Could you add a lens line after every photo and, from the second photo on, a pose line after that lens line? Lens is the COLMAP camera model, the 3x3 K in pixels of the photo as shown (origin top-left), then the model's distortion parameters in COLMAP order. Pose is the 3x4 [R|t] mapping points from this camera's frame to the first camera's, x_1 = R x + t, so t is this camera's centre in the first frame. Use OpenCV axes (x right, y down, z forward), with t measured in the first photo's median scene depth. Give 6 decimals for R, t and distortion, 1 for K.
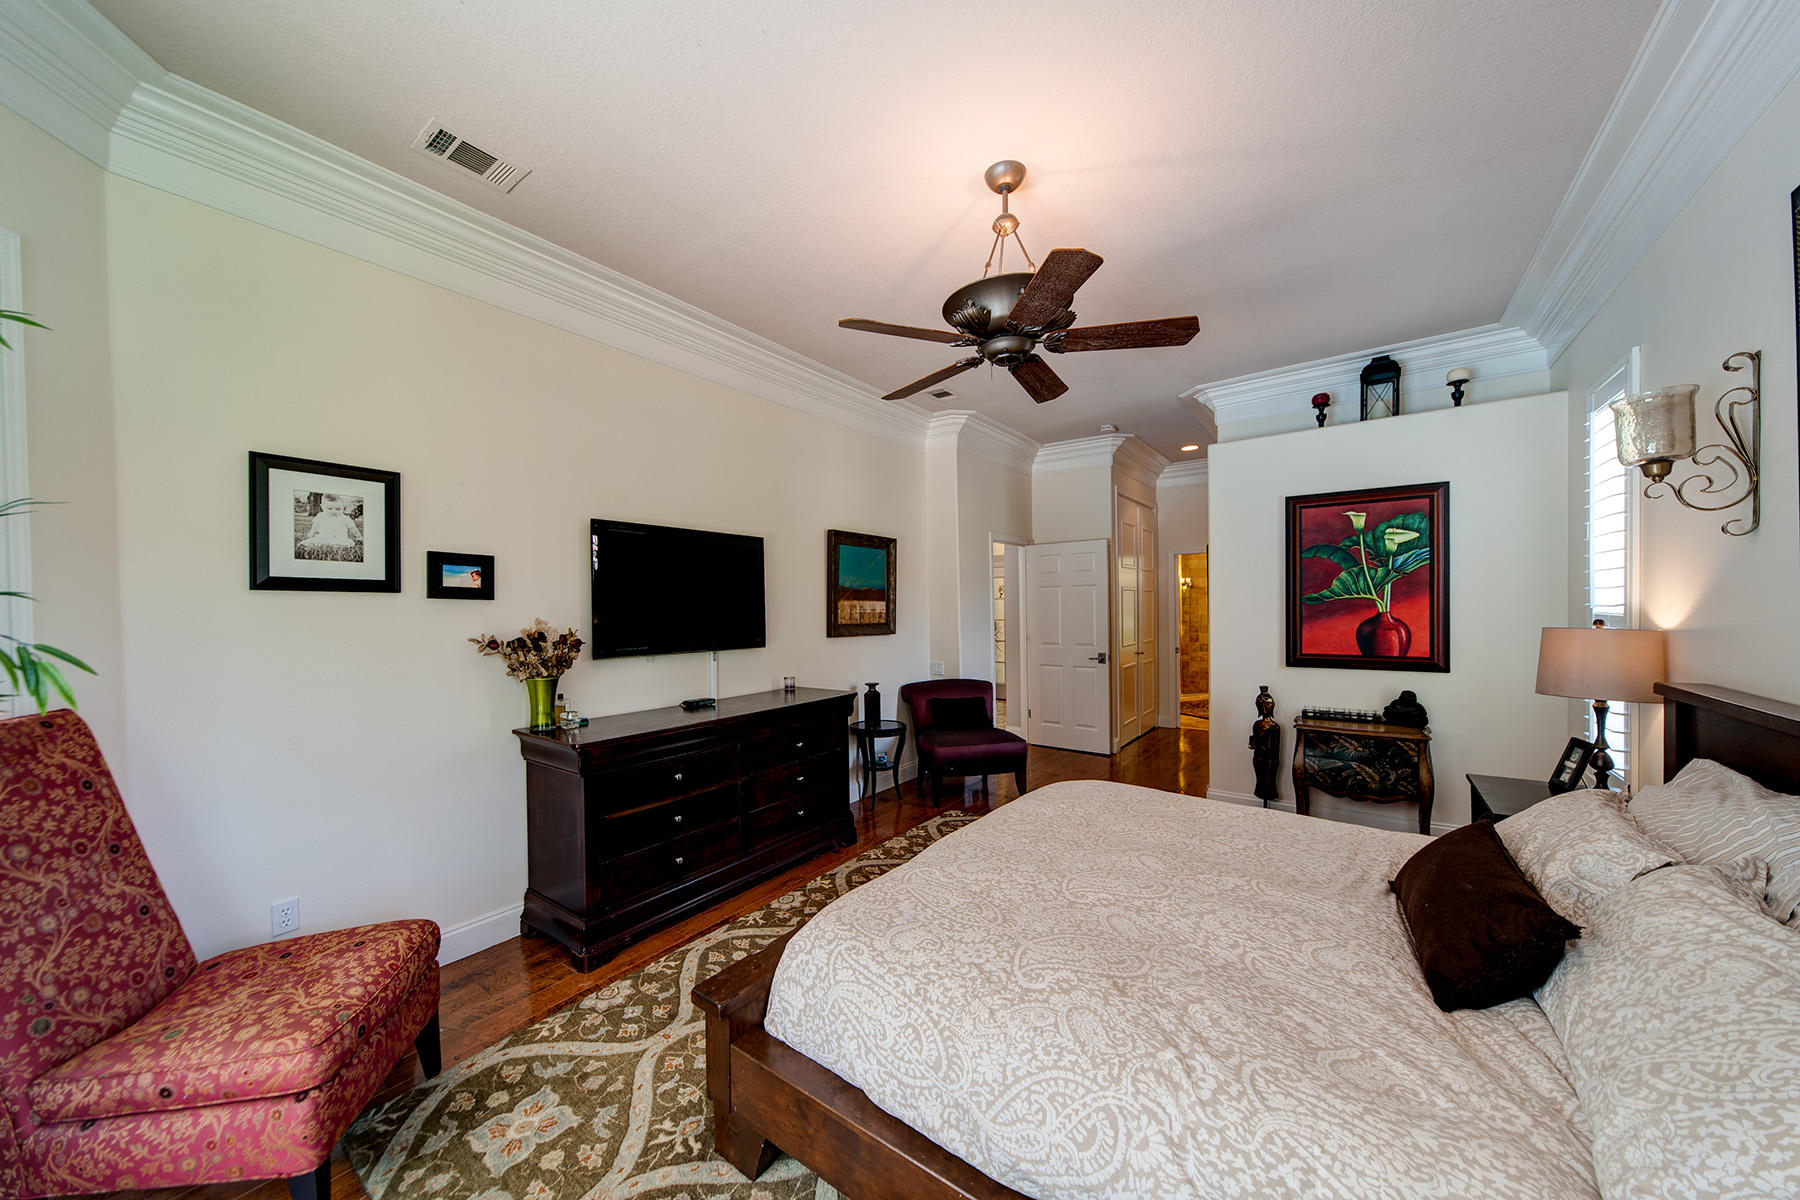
lens RADIAL K [[627.8, 0, 895.4], [0, 627.8, 606.7], [0, 0, 1]] dist [0.000887, 0.000063]
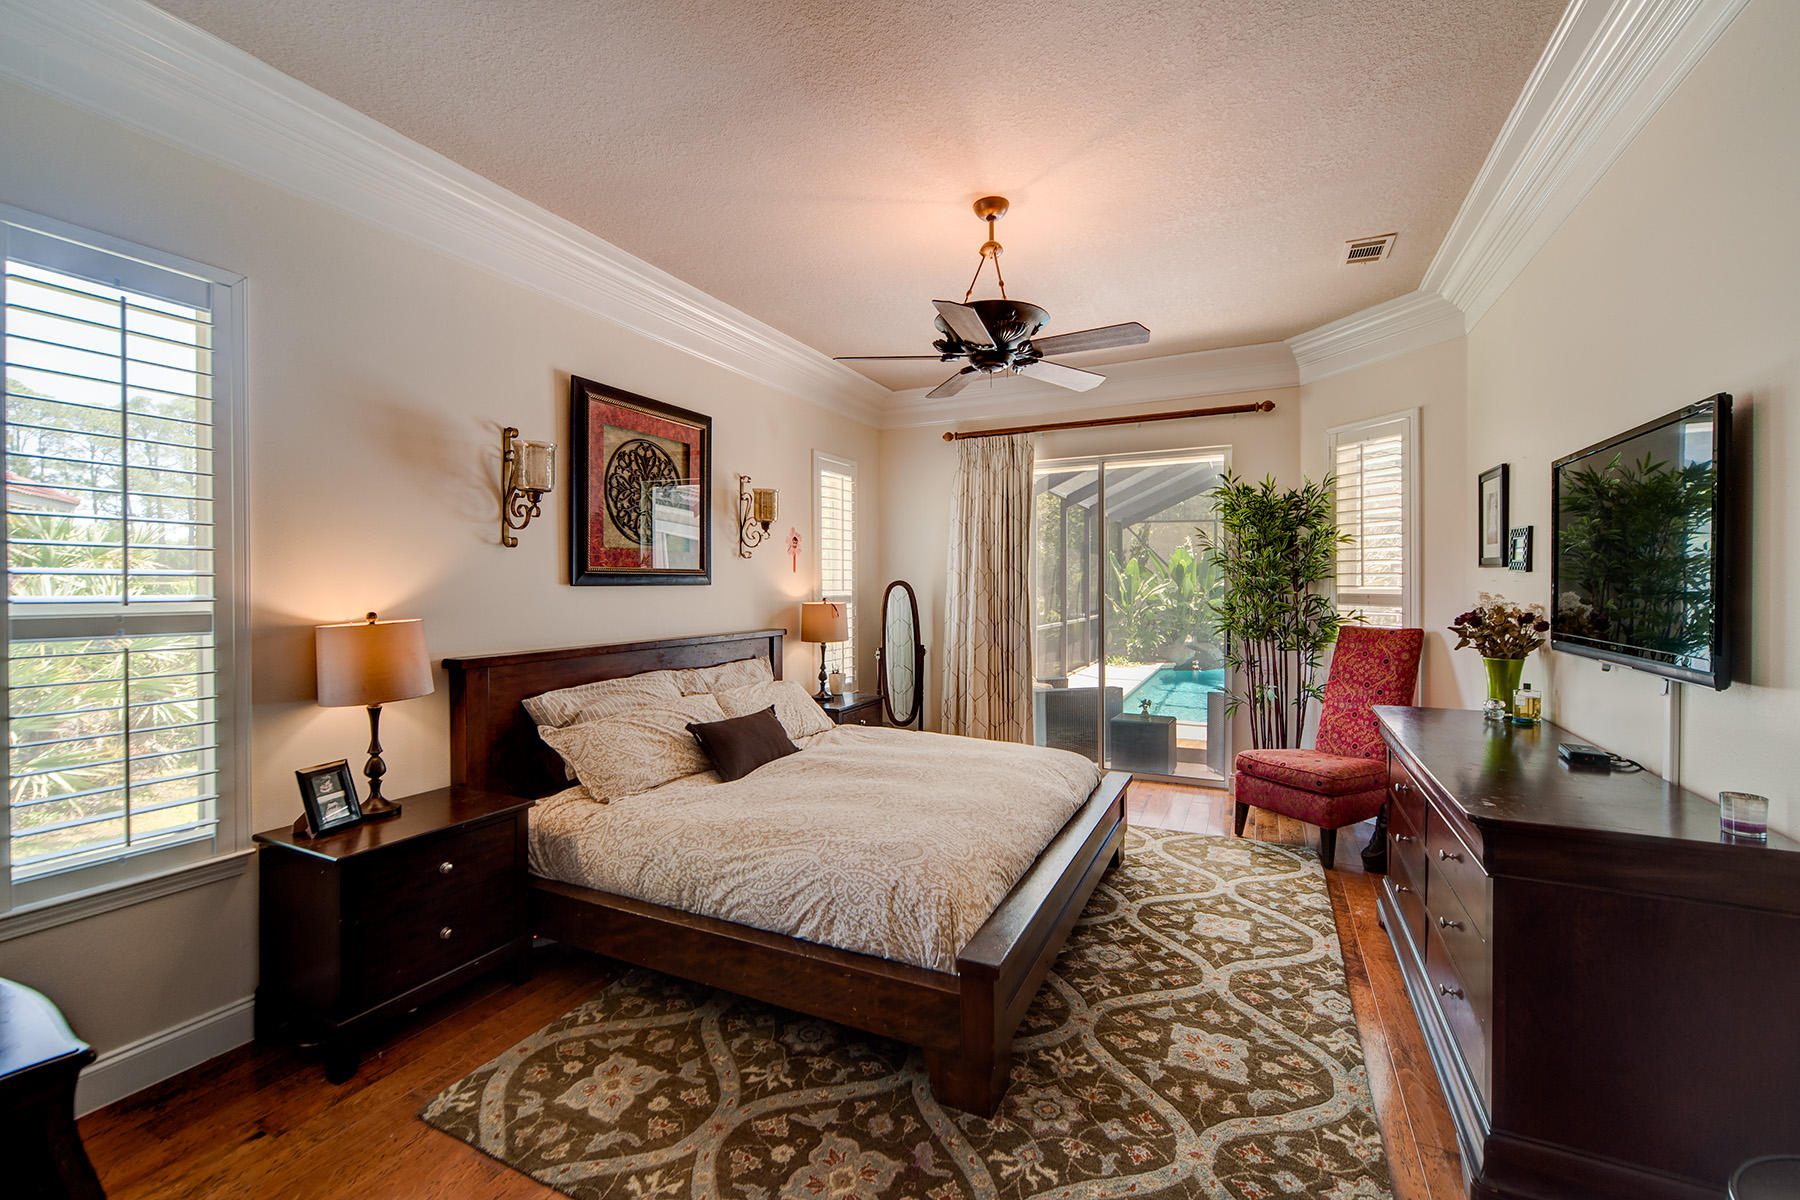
lens RADIAL K [[747.9, 0, 900.9], [0, 747.9, 593.9], [0, 0, 1]] dist [-0.004778, -0.000176]
pose [[-0.985418, 0.008460, -0.169938, 0.605466], [0.007385, 0.999949, 0.006960, 0.014299], [0.169989, 0.005604, -0.985430, 2.434758]]
